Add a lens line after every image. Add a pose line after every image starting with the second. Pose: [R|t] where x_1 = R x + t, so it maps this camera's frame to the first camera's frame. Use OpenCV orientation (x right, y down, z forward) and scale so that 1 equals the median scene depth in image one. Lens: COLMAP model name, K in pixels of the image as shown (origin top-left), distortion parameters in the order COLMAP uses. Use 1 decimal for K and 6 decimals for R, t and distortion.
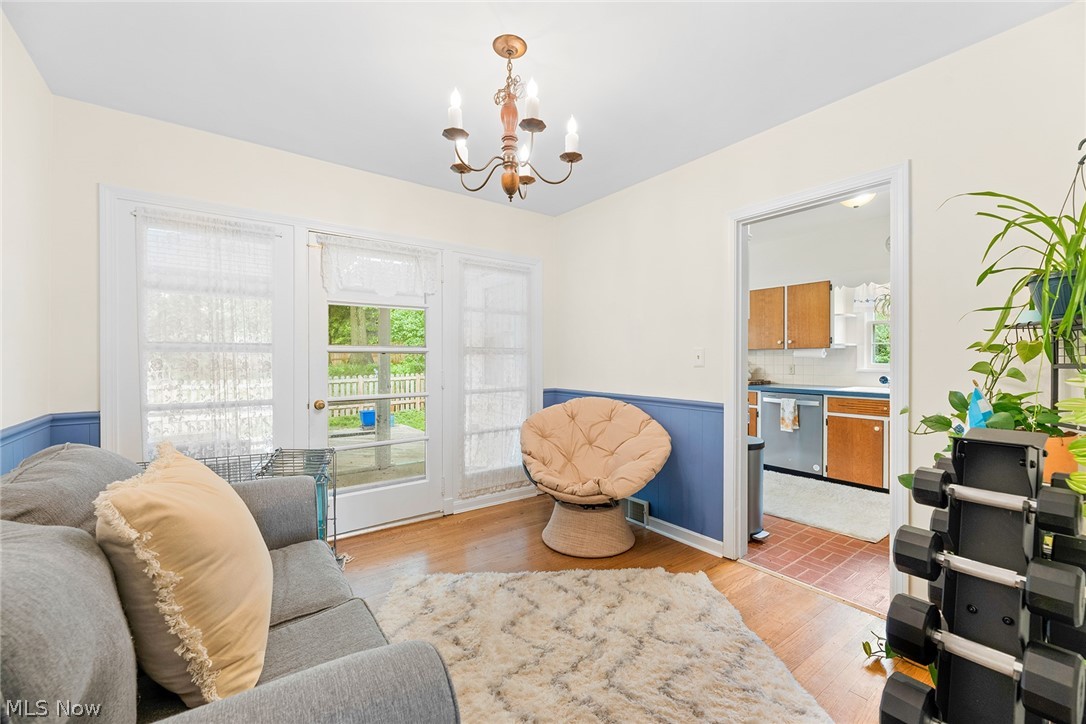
lens RADIAL K [[445.9, 0, 545.7], [0, 445.9, 362.5], [0, 0, 1]] dist [-0.002638, -0.000143]
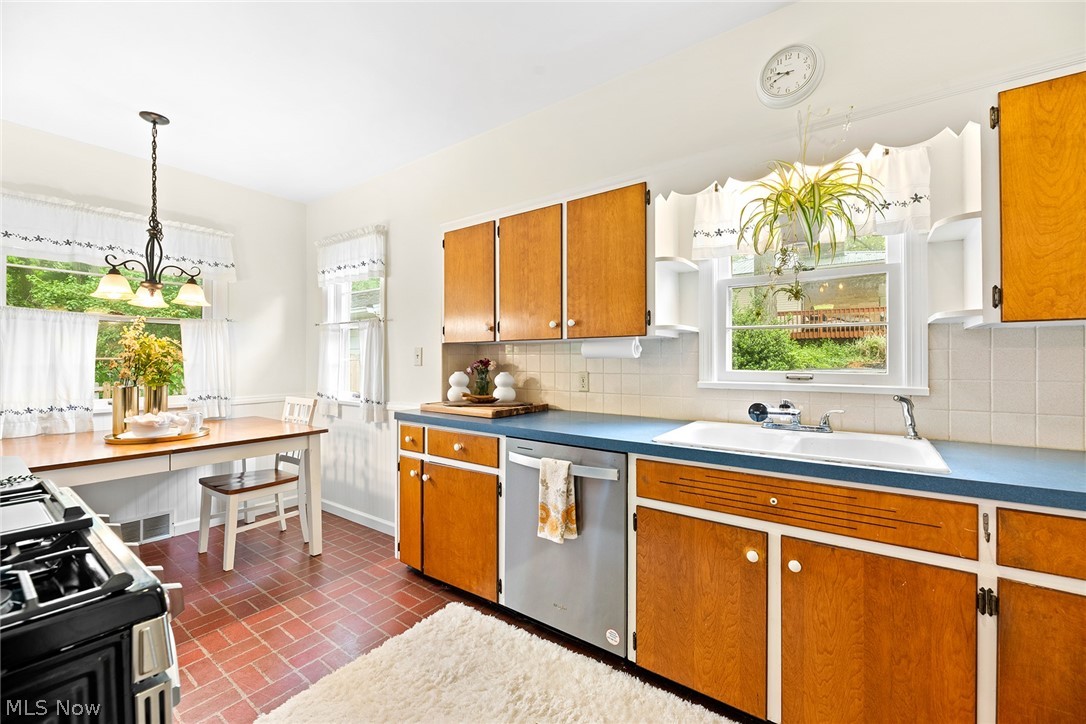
lens RADIAL K [[445.9, 0, 542.8], [0, 445.9, 361.7], [0, 0, 1]] dist [-0.002638, -0.000143]
pose [[0.958519, -0.000719, 0.285027, 0.415601], [0.001409, 0.999997, -0.002216, -0.006238], [-0.285025, 0.002526, 0.958517, 0.609271]]
